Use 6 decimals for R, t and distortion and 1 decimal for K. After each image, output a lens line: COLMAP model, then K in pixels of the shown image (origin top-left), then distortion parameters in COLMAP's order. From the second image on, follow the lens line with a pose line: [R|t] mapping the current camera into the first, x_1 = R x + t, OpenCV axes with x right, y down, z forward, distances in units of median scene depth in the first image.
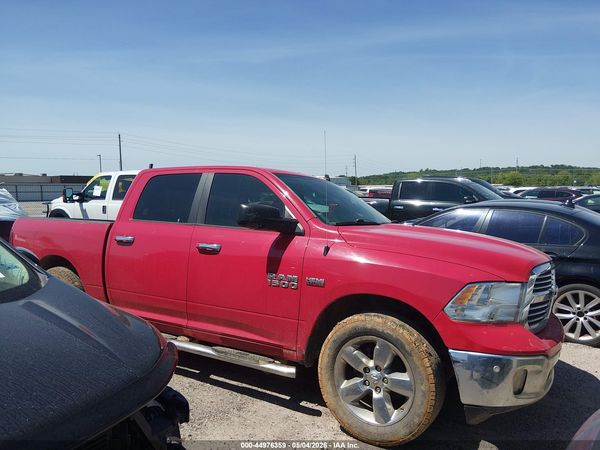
lens RADIAL K [[450.0, 0, 300.0], [0, 450.0, 225.0], [0, 0, 1]] dist [0.103669, -0.188179]
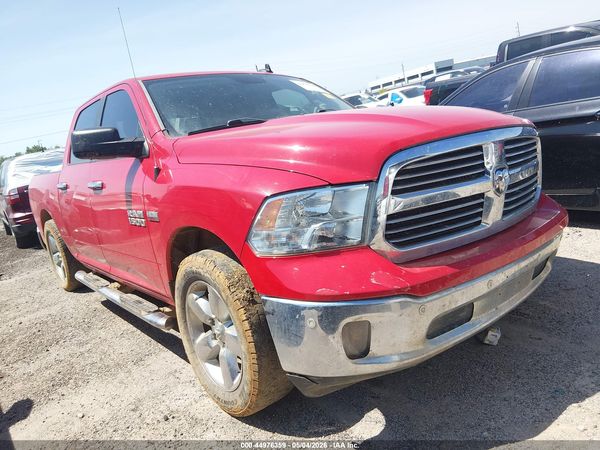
lens RADIAL K [[450.0, 0, 300.0], [0, 450.0, 225.0], [0, 0, 1]] dist [0.103669, -0.188179]
pose [[0.933445, -0.113603, -0.340257, 0.603811], [0.177606, 0.970472, 0.163220, 0.067221], [0.311668, -0.212788, 0.926059, 0.399597]]
